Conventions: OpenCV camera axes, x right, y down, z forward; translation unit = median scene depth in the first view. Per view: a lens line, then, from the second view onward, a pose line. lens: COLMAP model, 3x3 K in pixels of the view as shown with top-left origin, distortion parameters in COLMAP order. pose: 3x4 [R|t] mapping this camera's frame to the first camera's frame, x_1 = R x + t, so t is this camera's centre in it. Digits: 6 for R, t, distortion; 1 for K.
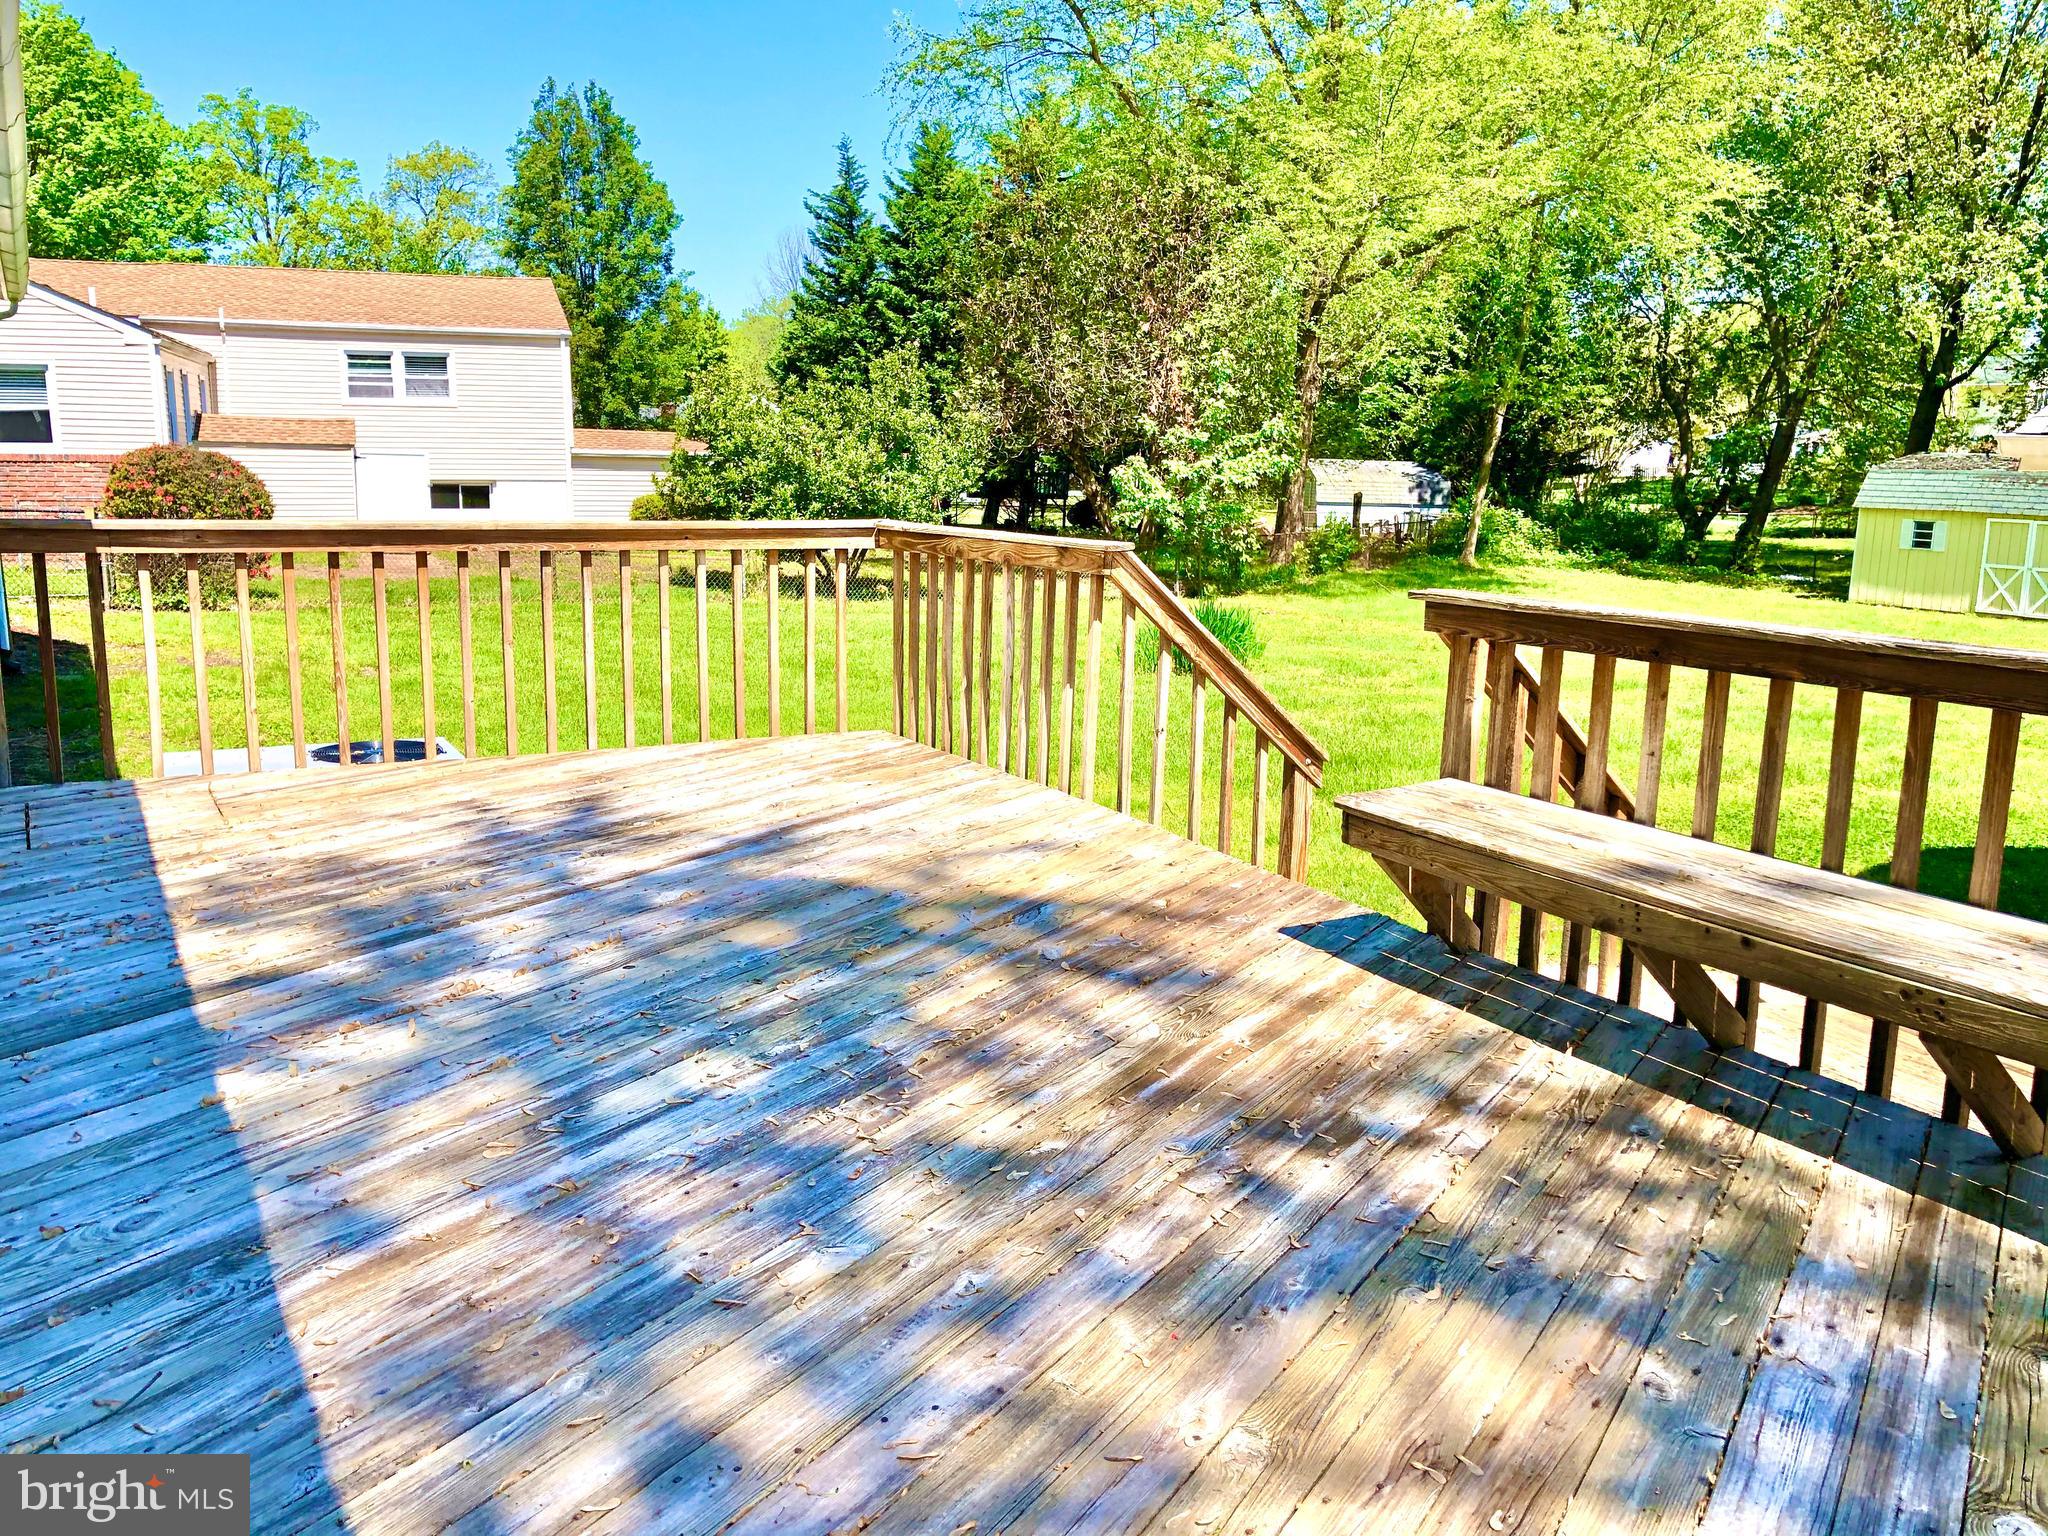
lens RADIAL K [[1706.0, 0, 1021.3], [0, 1706.0, 770.4], [0, 0, 1]] dist [0.008888, 0.023230]
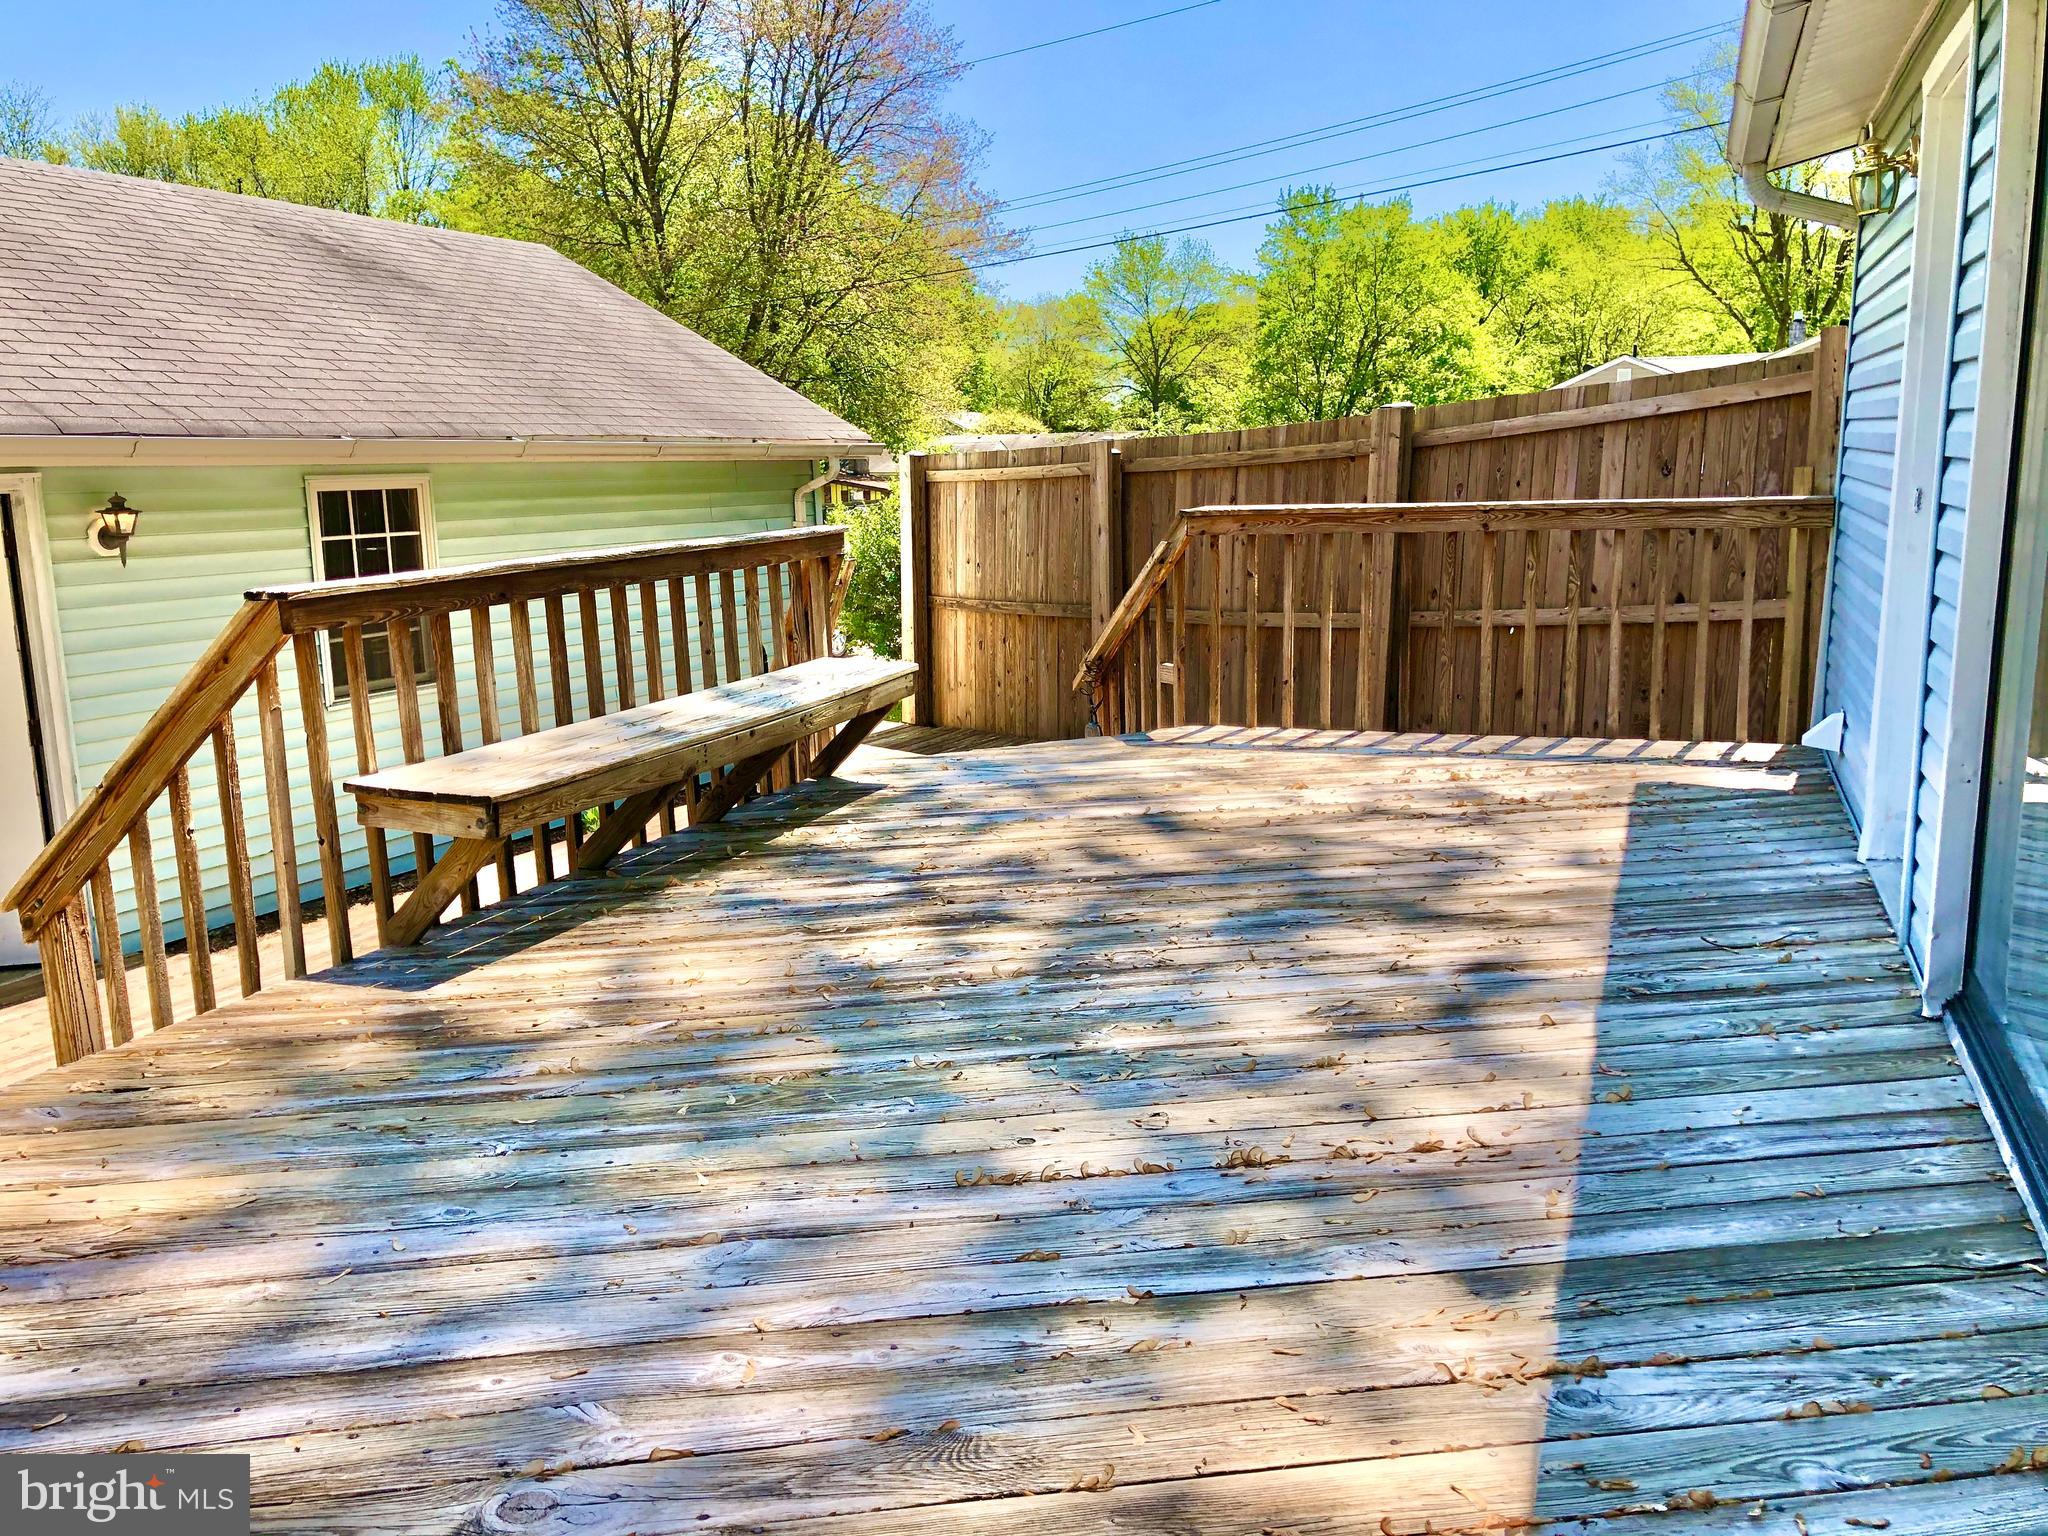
lens RADIAL K [[1706.0, 0, 1015.5], [0, 1706.0, 769.6], [0, 0, 1]] dist [0.008888, 0.023230]
pose [[-0.631248, -0.150678, 0.760804, -0.784898], [0.147393, 0.939764, 0.308414, -0.269143], [-0.761447, 0.306823, -0.571015, 1.428708]]
